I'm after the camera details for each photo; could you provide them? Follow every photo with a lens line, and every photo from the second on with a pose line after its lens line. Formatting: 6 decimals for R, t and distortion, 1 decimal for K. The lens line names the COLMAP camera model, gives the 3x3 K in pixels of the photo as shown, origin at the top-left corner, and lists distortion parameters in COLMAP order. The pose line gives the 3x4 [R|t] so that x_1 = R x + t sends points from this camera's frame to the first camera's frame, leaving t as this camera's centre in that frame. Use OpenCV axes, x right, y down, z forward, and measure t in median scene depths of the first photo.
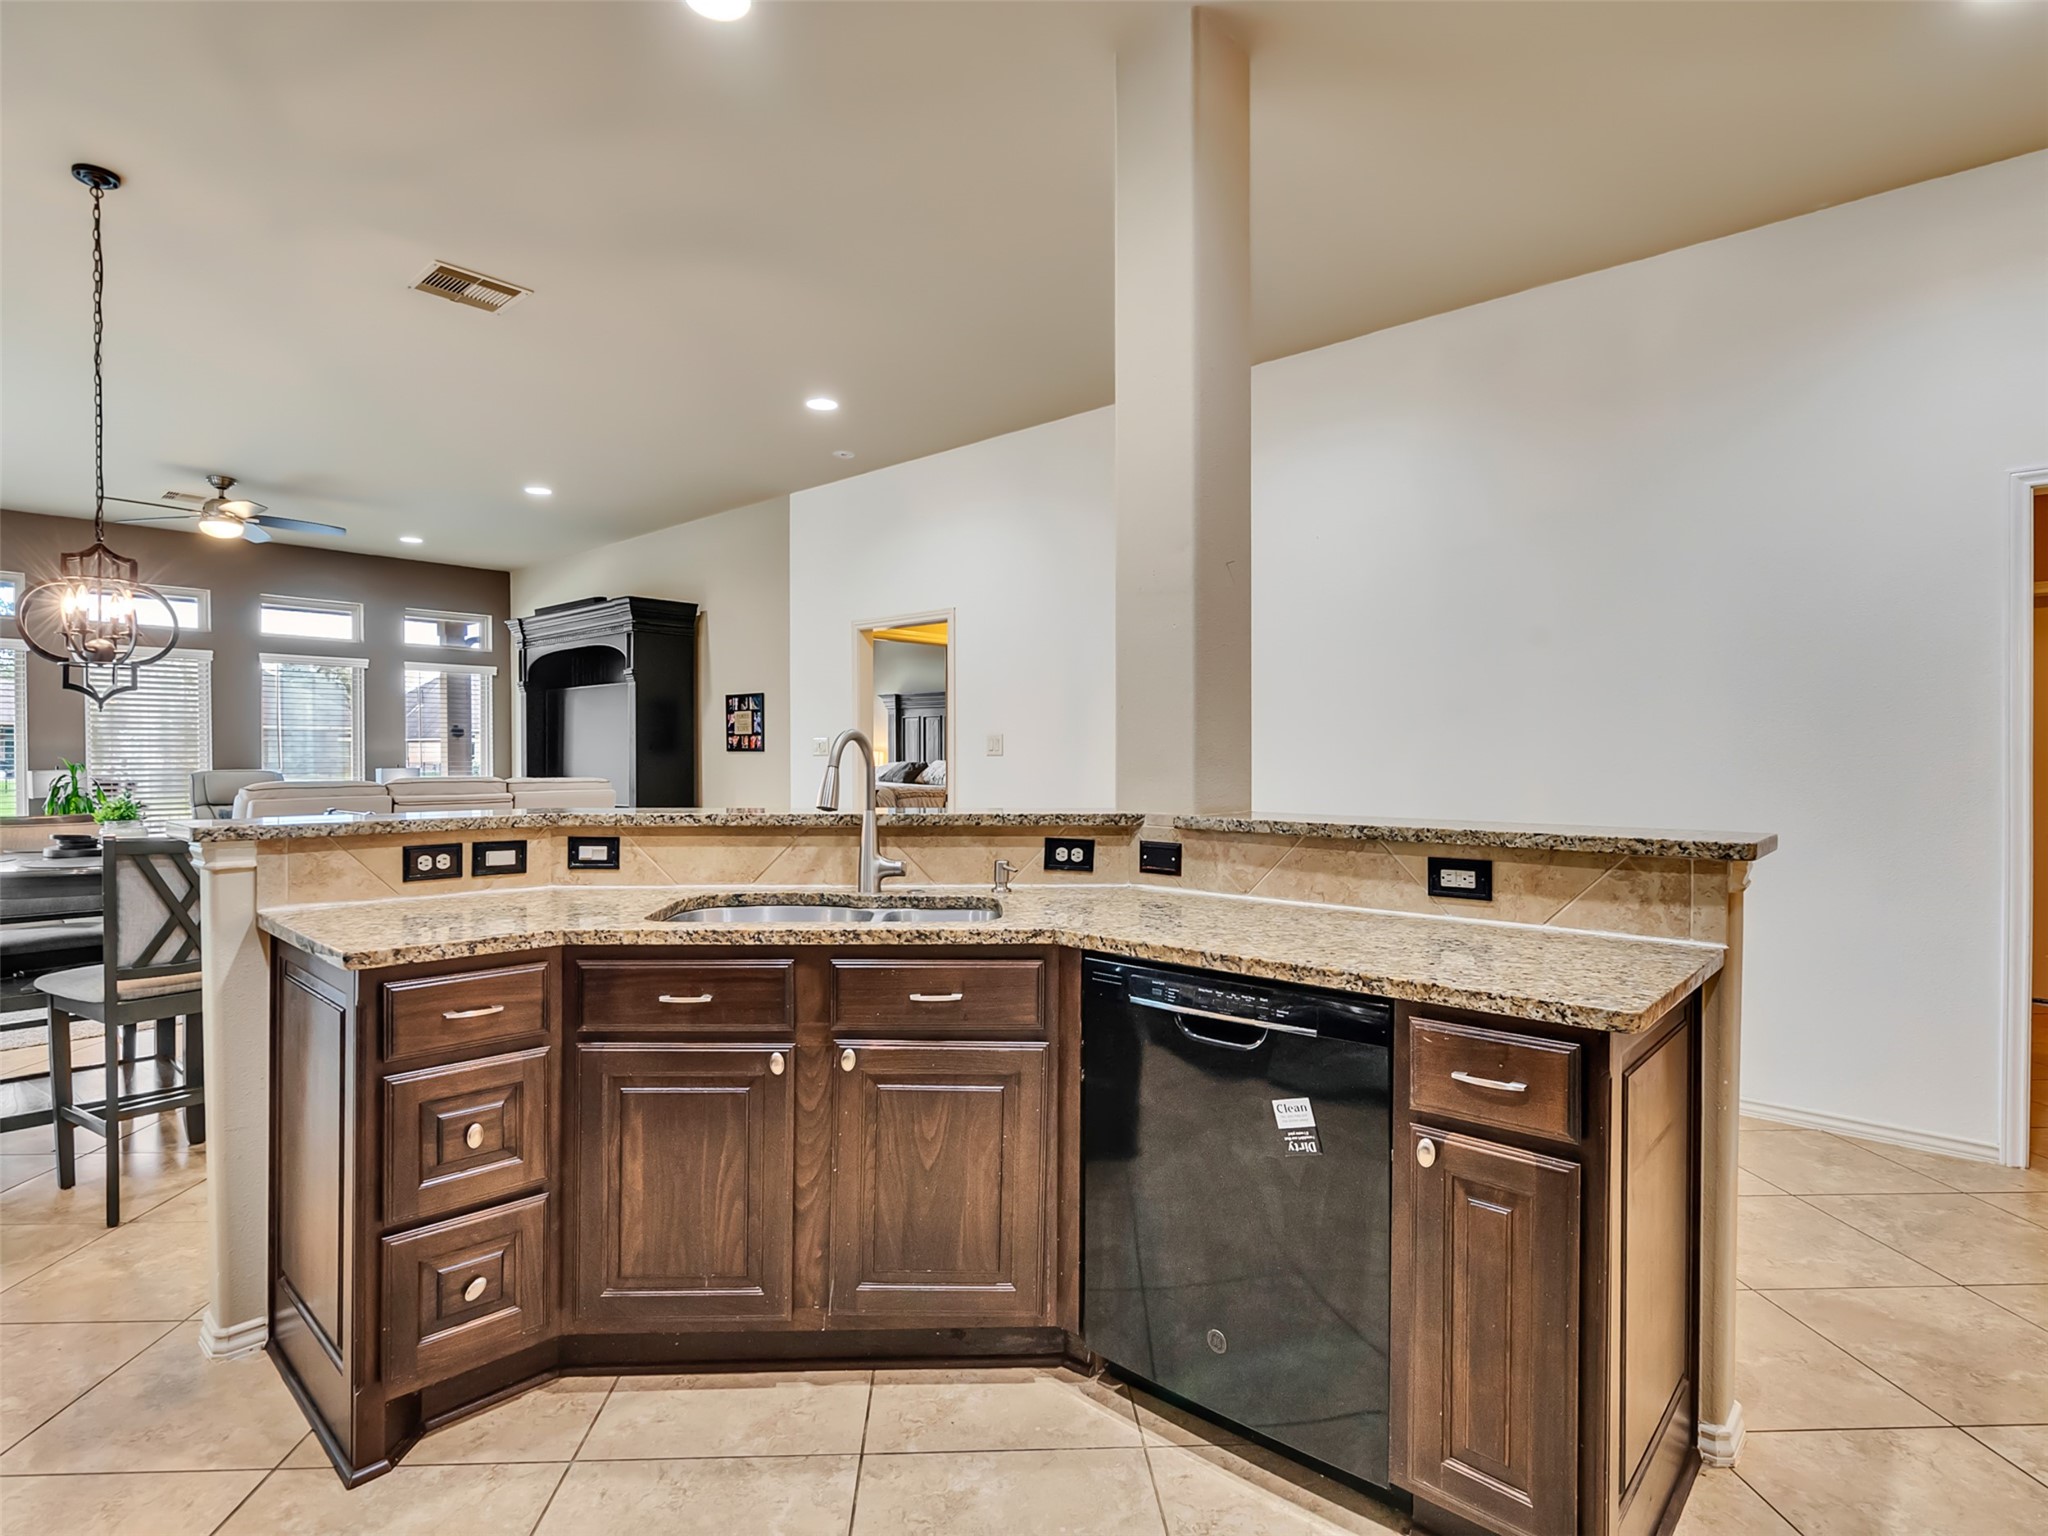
lens RADIAL K [[1064.0, 0, 1008.3], [0, 1064.0, 763.8], [0, 0, 1]] dist [-0.004562, 0.003954]
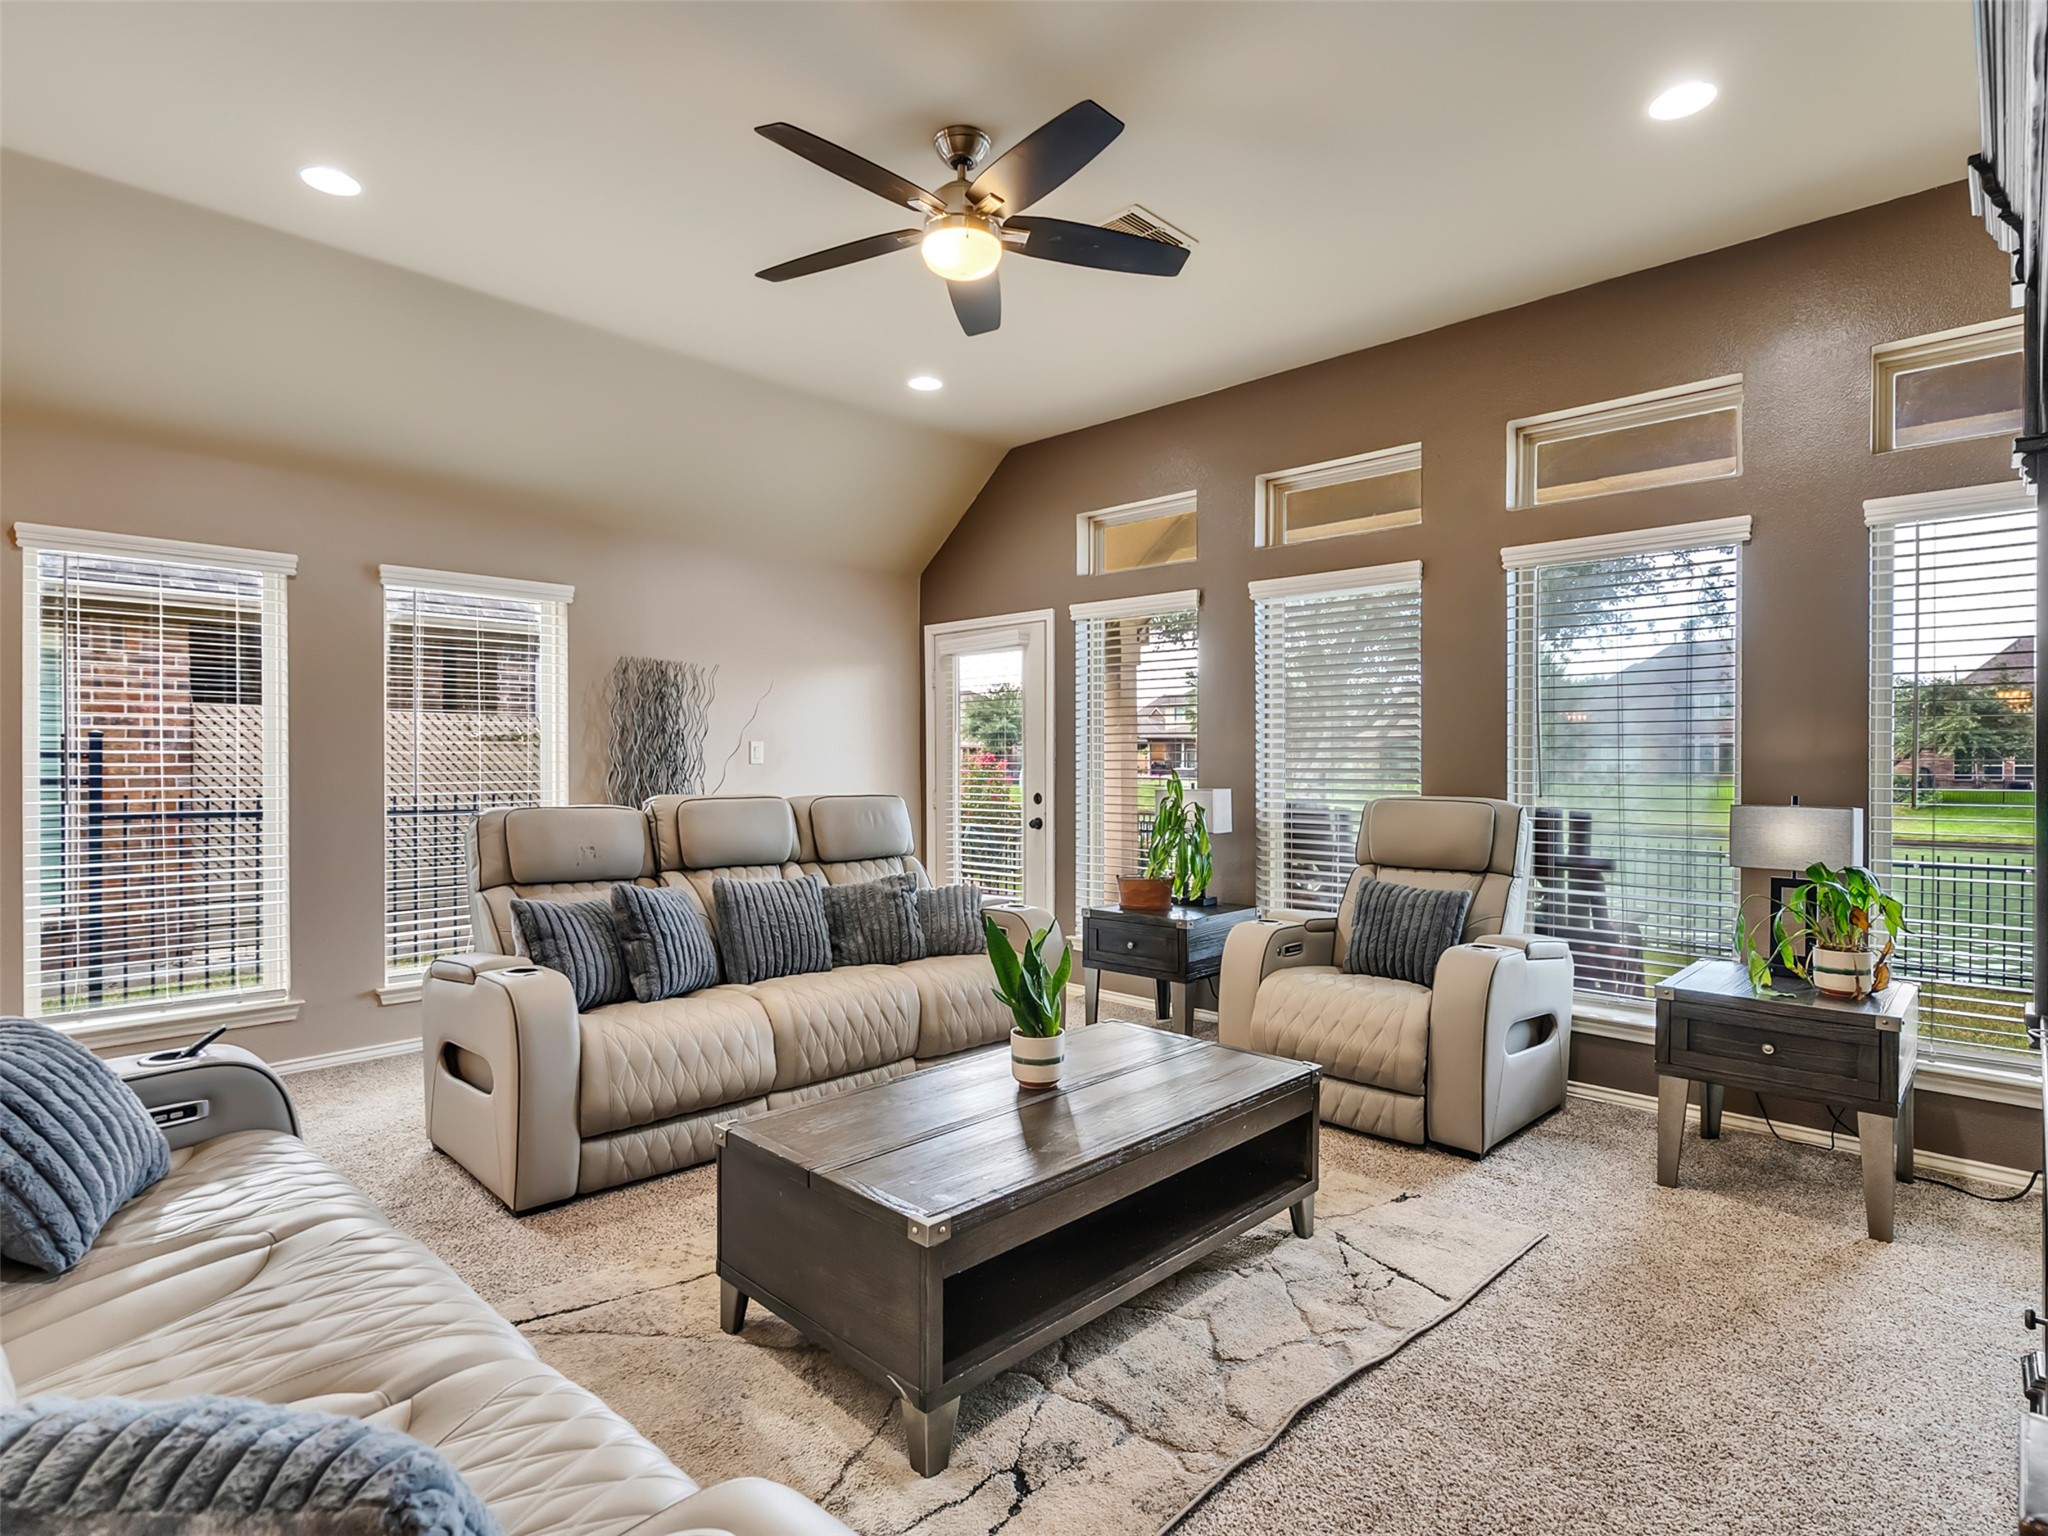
lens RADIAL K [[1064.0, 0, 995.4], [0, 1064.0, 769.5], [0, 0, 1]] dist [-0.004562, 0.003954]
pose [[-0.025871, 0.009417, -0.999621, -0.794778], [-0.010806, 0.999895, 0.009699, -0.030568], [0.999607, 0.011052, -0.025767, 2.682482]]
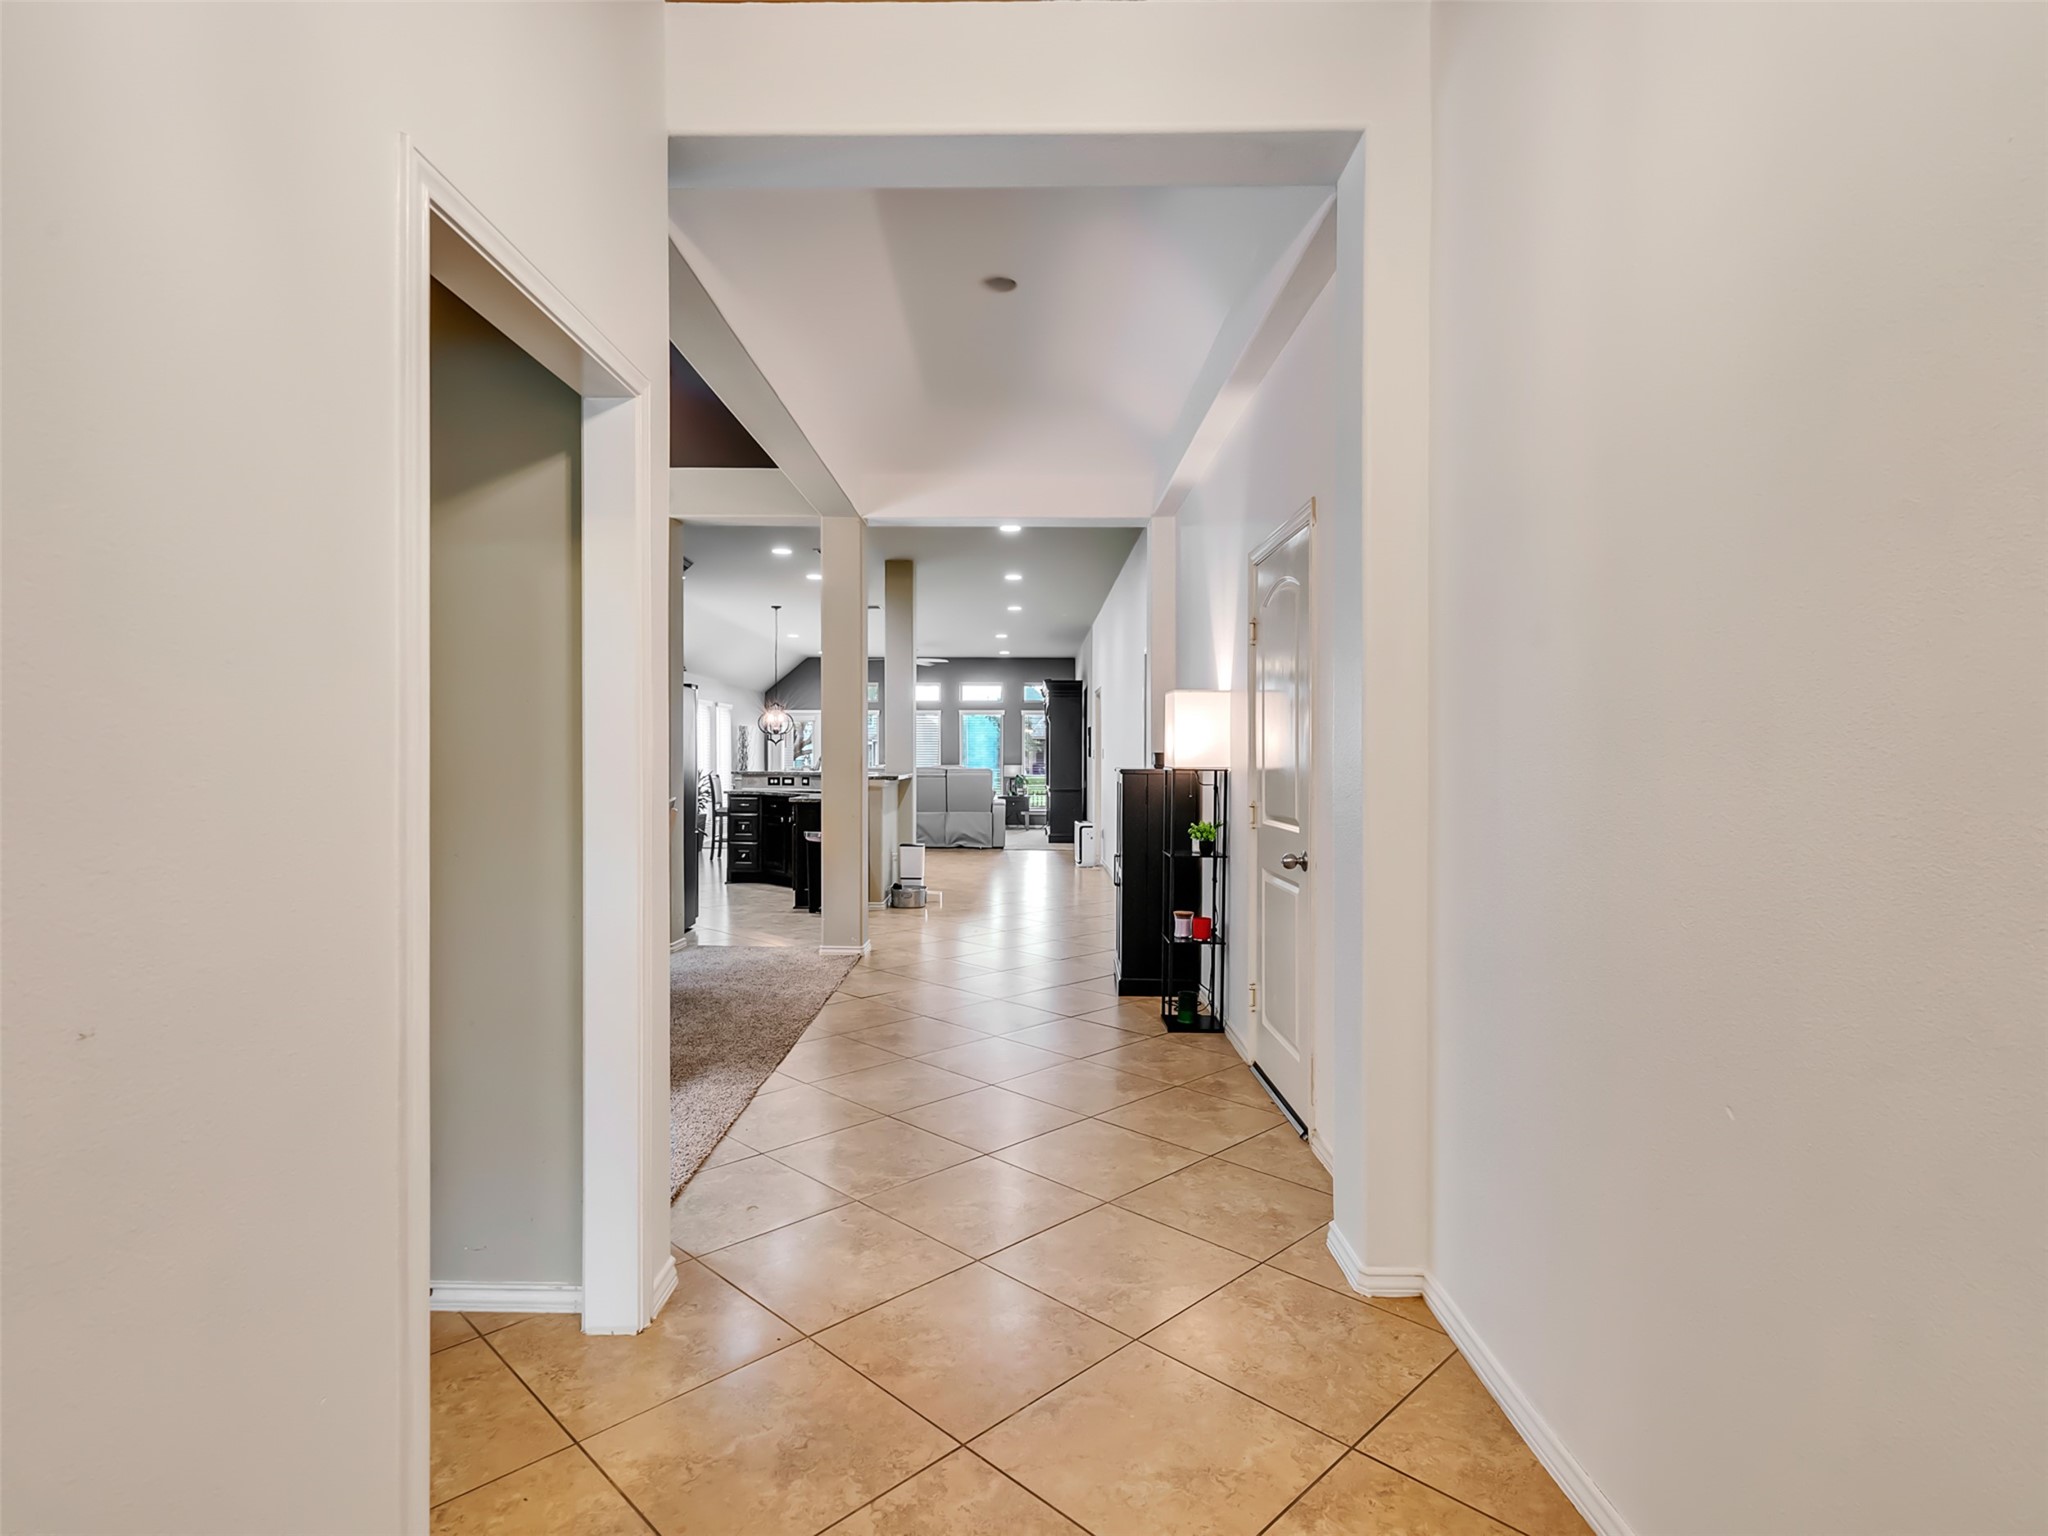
lens RADIAL K [[1064.0, 0, 1017.3], [0, 1064.0, 757.8], [0, 0, 1]] dist [-0.004562, 0.003954]
pose [[0.673267, 0.001640, -0.739397, 3.196417], [-0.009488, 0.999934, -0.006422, 0.011555], [0.739338, 0.011339, 0.673239, -1.166084]]
